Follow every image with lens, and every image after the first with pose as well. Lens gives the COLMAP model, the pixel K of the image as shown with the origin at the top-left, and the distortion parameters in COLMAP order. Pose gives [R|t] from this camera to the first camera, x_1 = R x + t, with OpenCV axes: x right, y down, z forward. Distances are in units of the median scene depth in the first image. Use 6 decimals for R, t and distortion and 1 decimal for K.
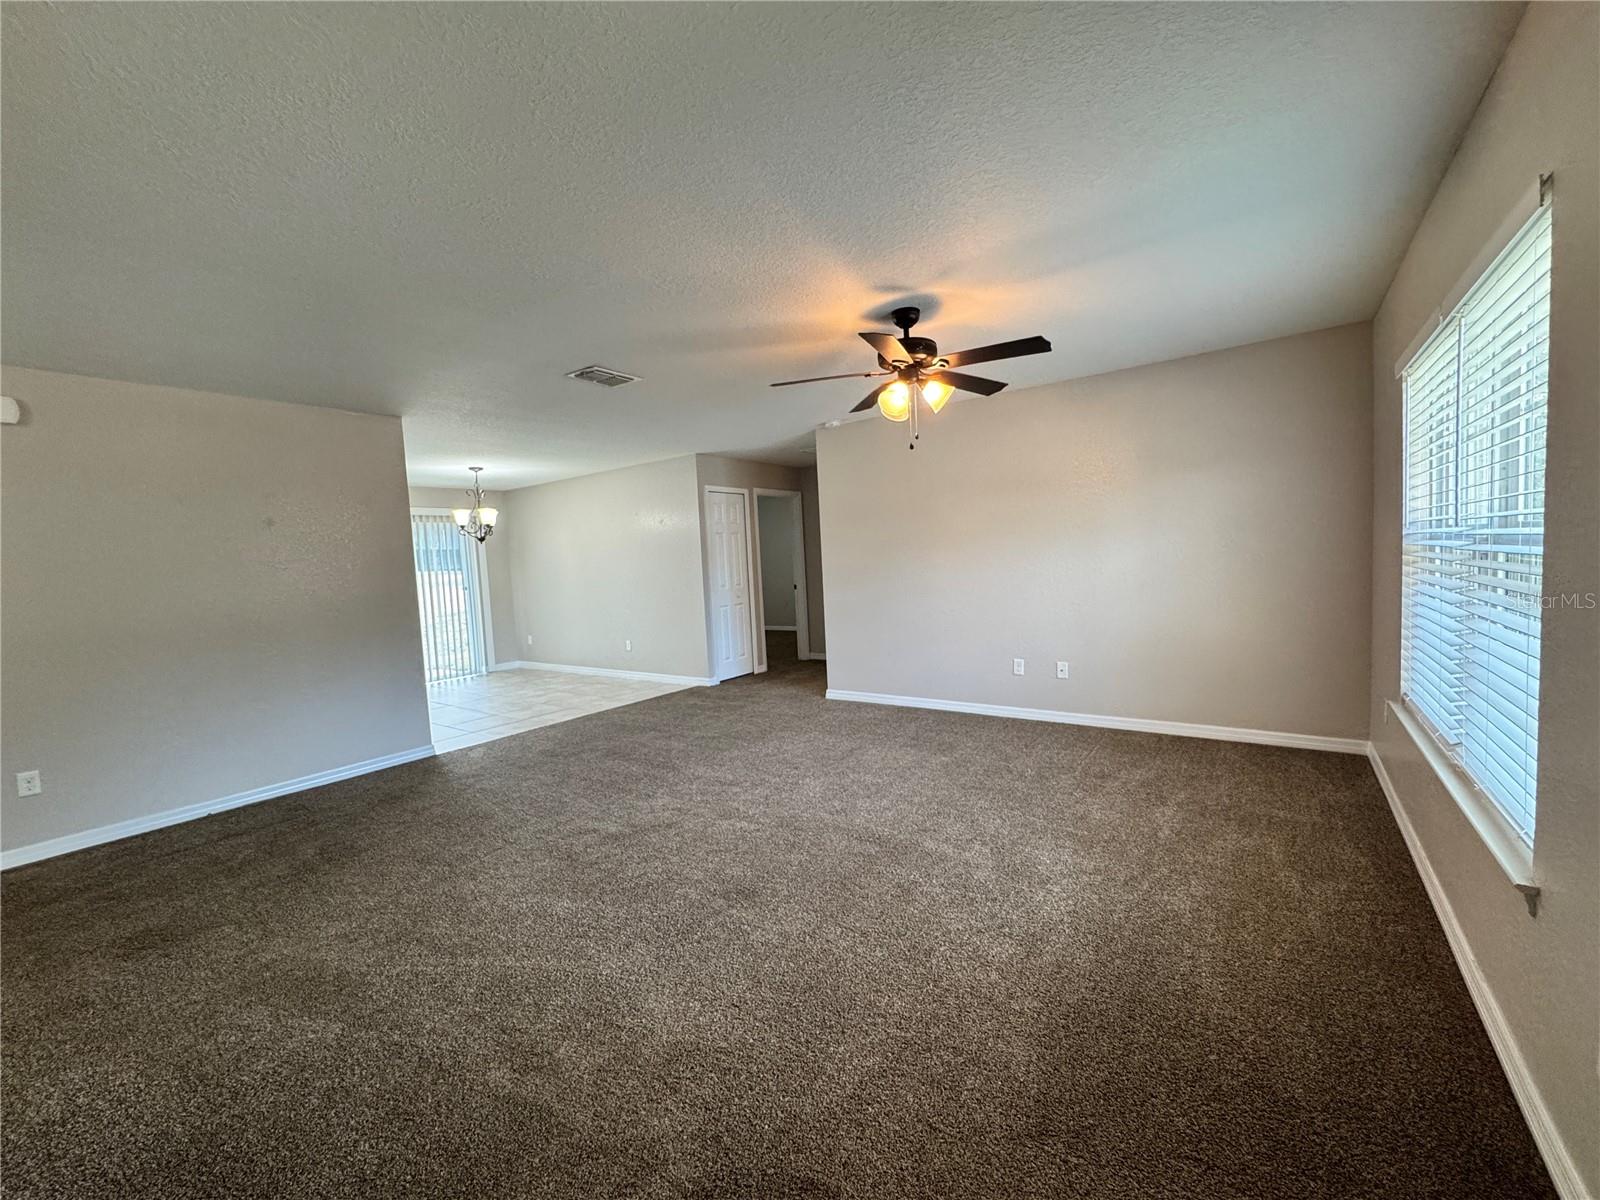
lens RADIAL K [[641.9, 0, 792.2], [0, 641.9, 599.7], [0, 0, 1]] dist [-0.004027, 0.000748]
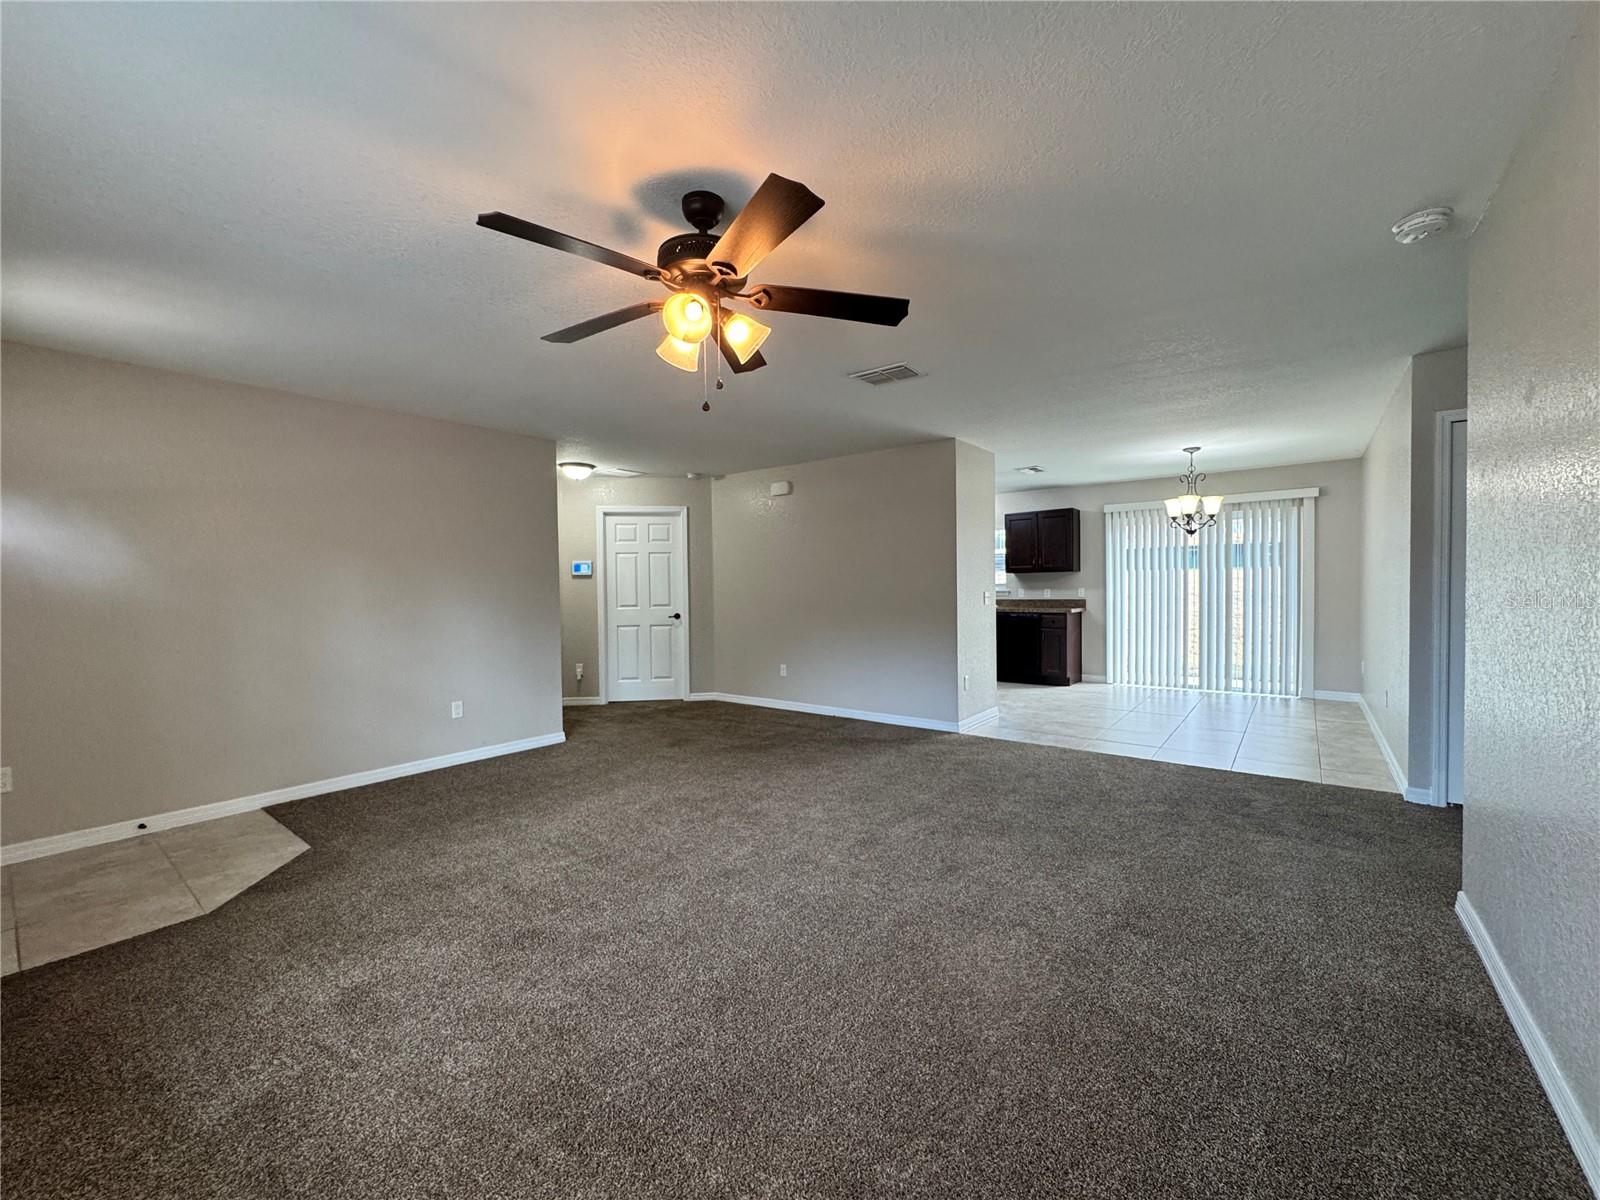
lens RADIAL K [[641.9, 0, 804.1], [0, 641.9, 600.3], [0, 0, 1]] dist [-0.004027, 0.000748]
pose [[-0.015837, 0.075221, -0.997041, 0.438684], [-0.047475, 0.995985, 0.075895, -0.049885], [0.998747, 0.048536, -0.012202, 0.571443]]
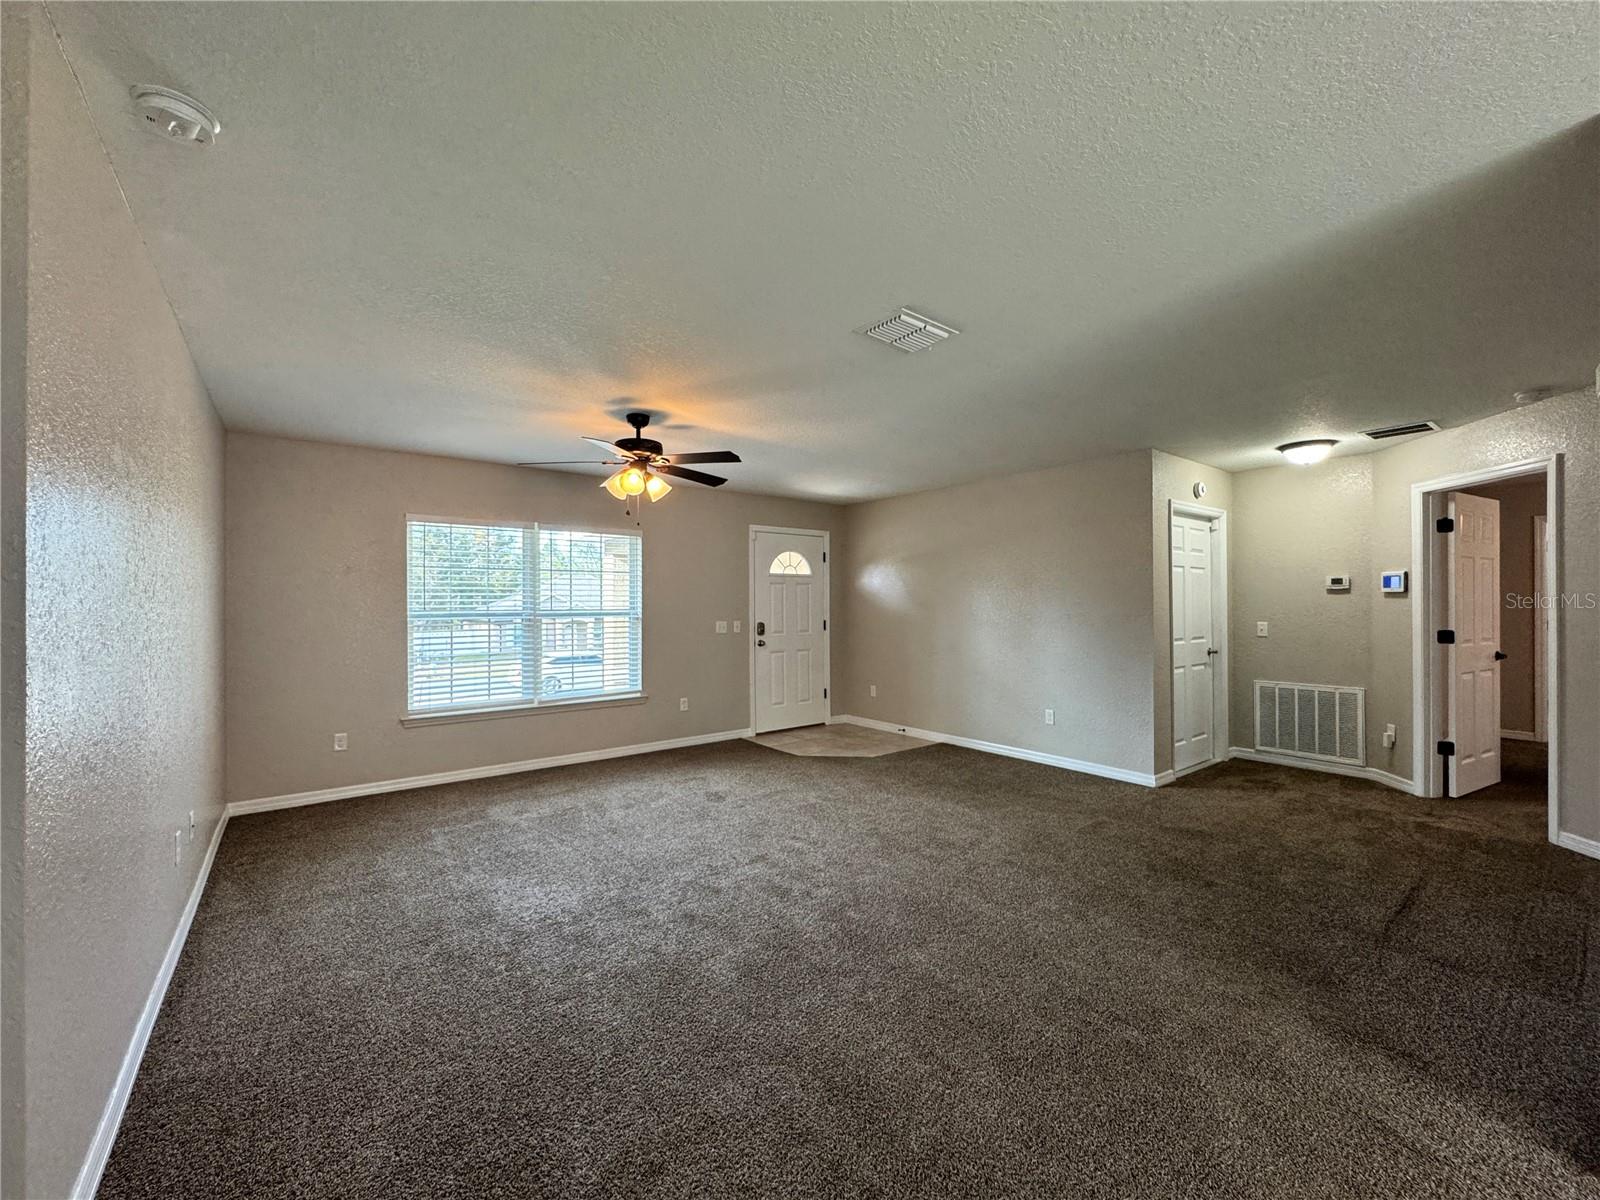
lens RADIAL K [[641.9, 0, 799.8], [0, 641.9, 601.1], [0, 0, 1]] dist [-0.004027, 0.000748]
pose [[-0.962472, 0.059603, 0.264754, -0.216900], [0.072866, 0.996517, 0.040551, -0.061393], [-0.261415, 0.058321, -0.963463, 1.082170]]
